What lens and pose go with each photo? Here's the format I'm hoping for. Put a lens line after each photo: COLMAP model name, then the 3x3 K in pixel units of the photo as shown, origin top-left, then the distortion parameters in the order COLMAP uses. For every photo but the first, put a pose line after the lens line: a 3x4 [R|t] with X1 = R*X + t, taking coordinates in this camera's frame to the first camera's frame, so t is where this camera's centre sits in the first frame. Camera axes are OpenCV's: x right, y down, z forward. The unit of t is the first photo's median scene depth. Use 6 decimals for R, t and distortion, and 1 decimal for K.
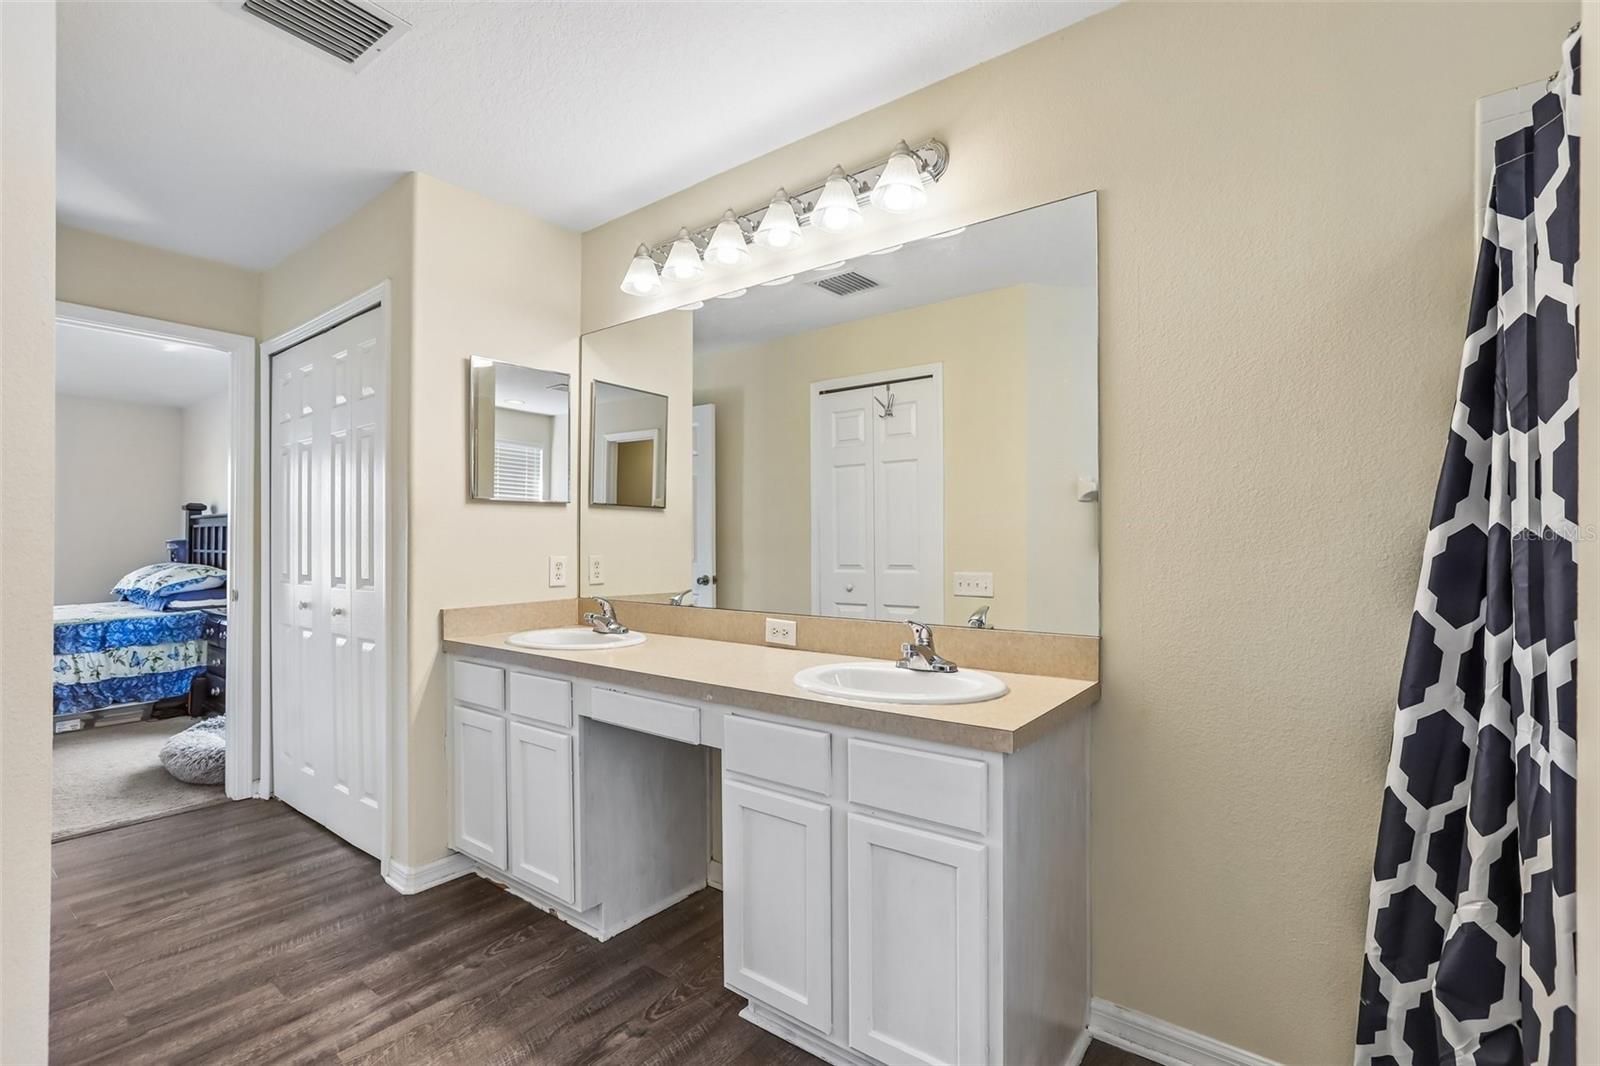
lens RADIAL K [[722.3, 0, 804.0], [0, 722.3, 534.0], [0, 0, 1]] dist [-0.035374, 0.013069]
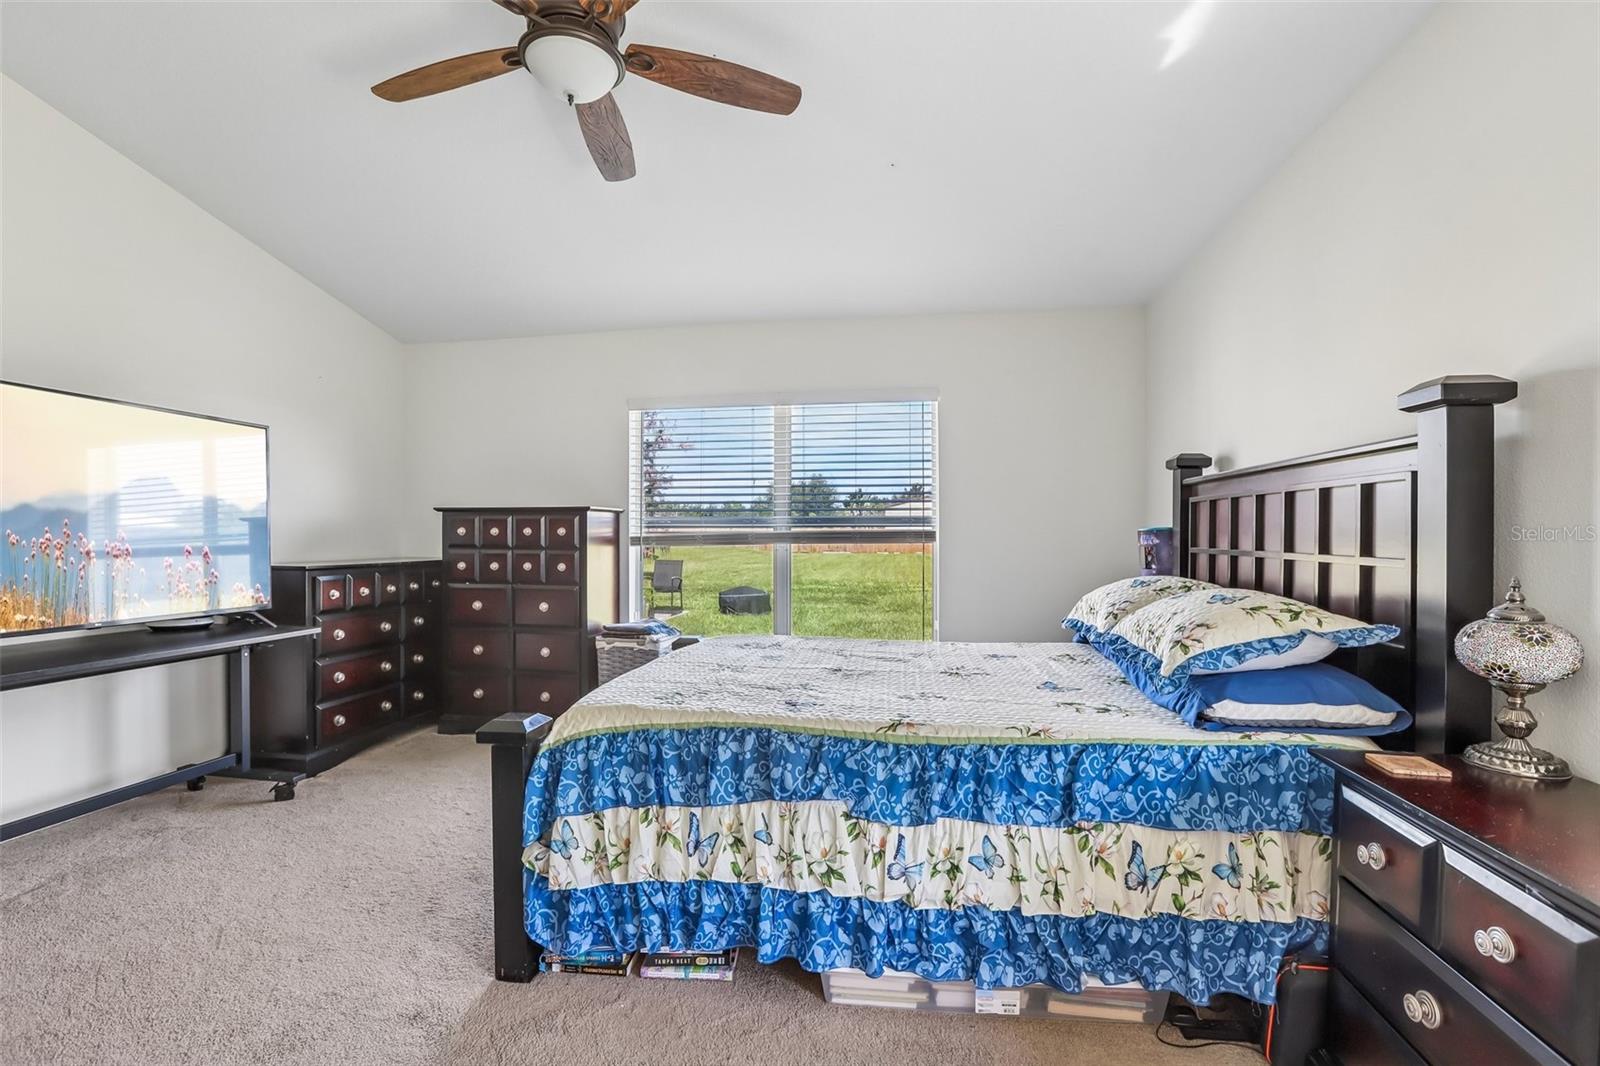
lens RADIAL K [[741.8, 0, 802.4], [0, 741.8, 536.8], [0, 0, 1]] dist [-0.050972, 0.015998]
pose [[0.468515, 0.004276, -0.883445, -0.696279], [0.009029, 0.999913, 0.009628, 0.009611], [0.883409, -0.012488, 0.468436, 0.676987]]
